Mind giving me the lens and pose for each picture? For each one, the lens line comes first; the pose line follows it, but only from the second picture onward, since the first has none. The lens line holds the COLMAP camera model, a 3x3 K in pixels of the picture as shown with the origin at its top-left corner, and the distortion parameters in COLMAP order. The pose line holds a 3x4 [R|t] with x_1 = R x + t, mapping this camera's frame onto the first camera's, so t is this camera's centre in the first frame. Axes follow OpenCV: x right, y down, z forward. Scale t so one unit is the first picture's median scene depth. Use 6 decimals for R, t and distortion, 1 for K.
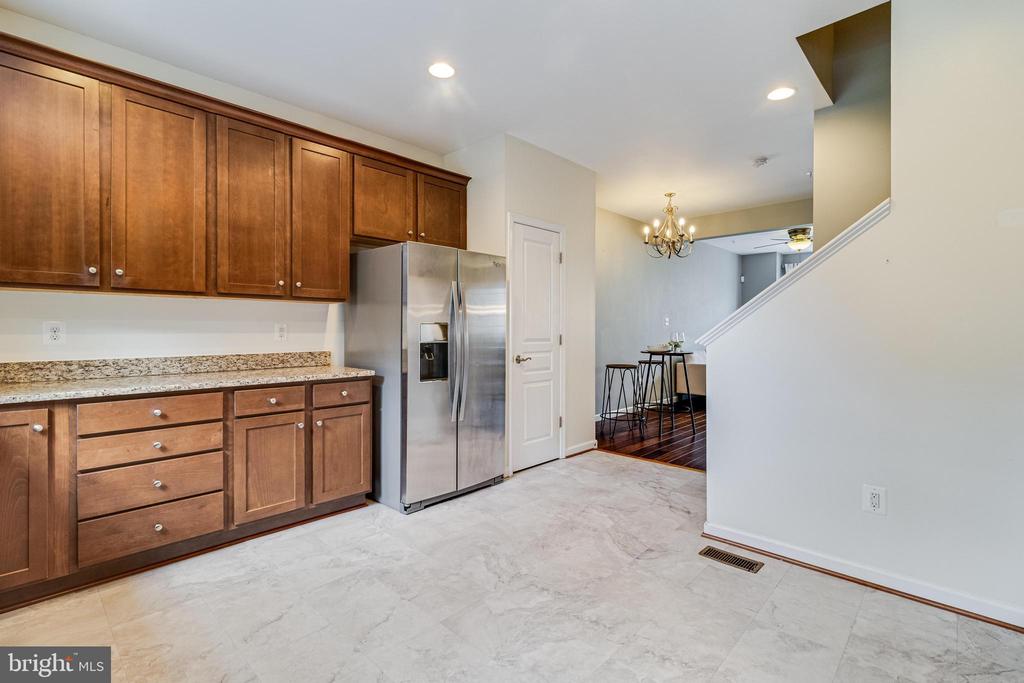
lens RADIAL K [[471.3, 0, 515.0], [0, 471.3, 330.3], [0, 0, 1]] dist [0.001252, 0.000405]
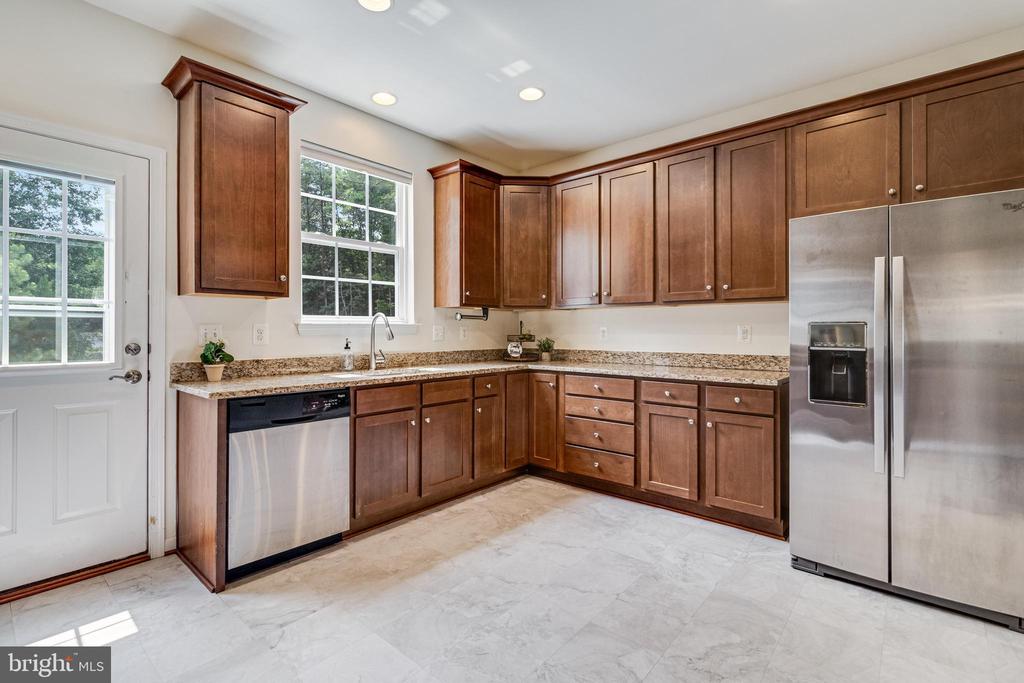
lens RADIAL K [[471.3, 0, 515.0], [0, 471.3, 330.3], [0, 0, 1]] dist [0.001252, 0.000405]
pose [[0.051080, -0.004178, -0.998686, 0.614608], [-0.004346, 0.999981, -0.004406, 0.002873], [0.998685, 0.004566, 0.051061, 0.577434]]
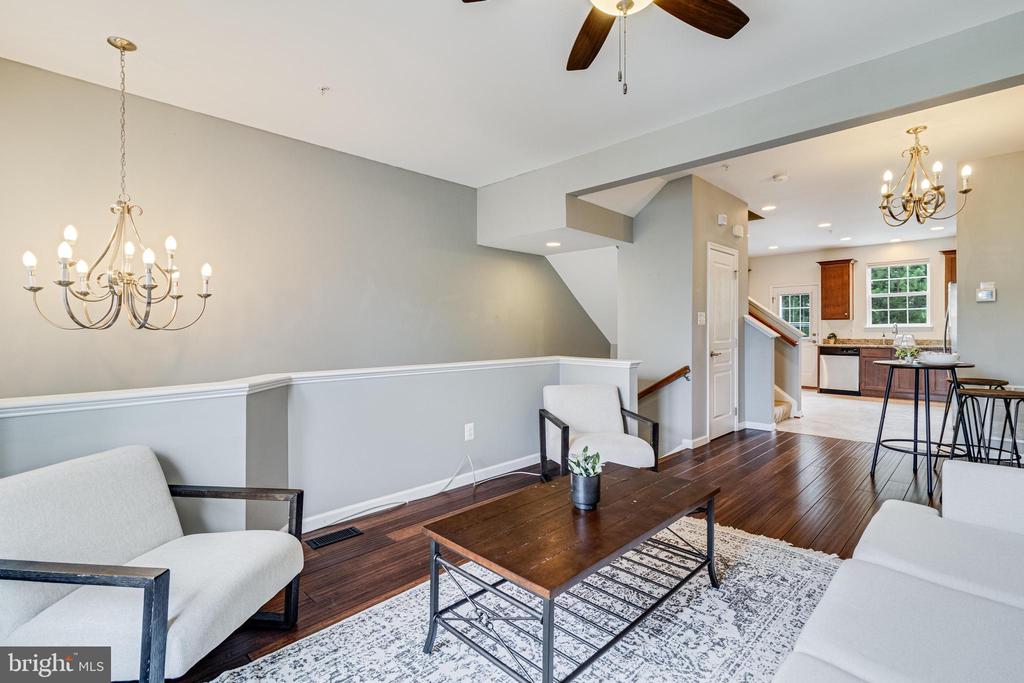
lens RADIAL K [[471.3, 0, 515.0], [0, 471.3, 330.3], [0, 0, 1]] dist [0.001252, 0.000405]
pose [[-0.999742, -0.002260, 0.022614, 1.836564], [-0.002206, 0.999995, 0.002439, 0.002327], [-0.022620, 0.002388, -0.999741, 3.461489]]
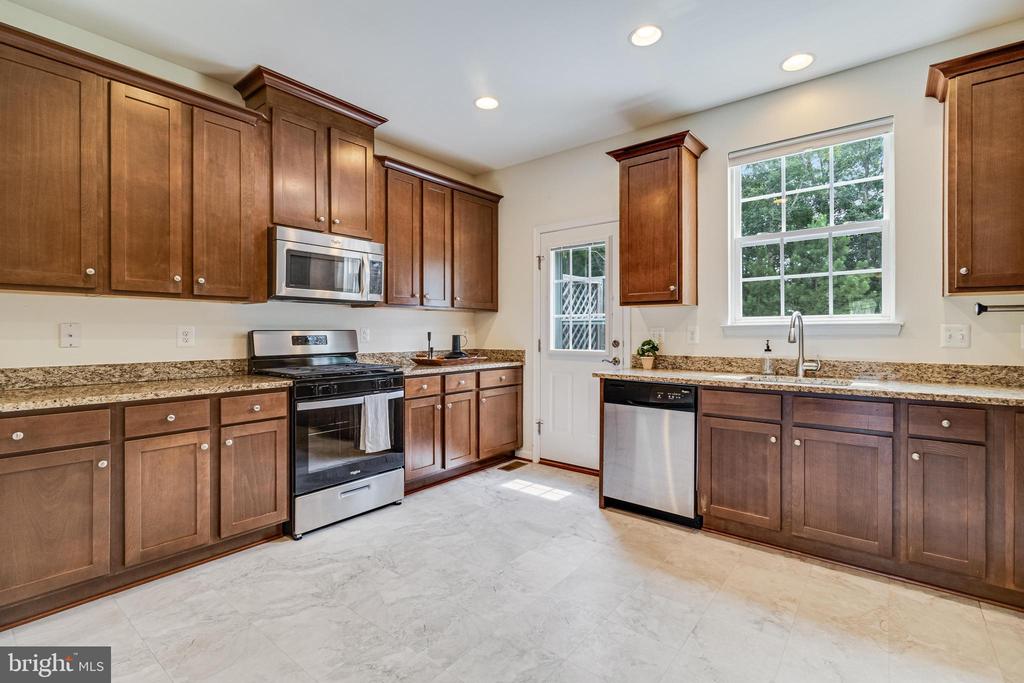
lens RADIAL K [[471.3, 0, 515.0], [0, 471.3, 330.3], [0, 0, 1]] dist [0.001252, 0.000405]
pose [[-0.996320, -0.003222, -0.085654, 0.110093], [-0.003222, 0.999995, -0.000130, -0.001524], [0.085654, 0.000146, -0.996325, 1.279760]]
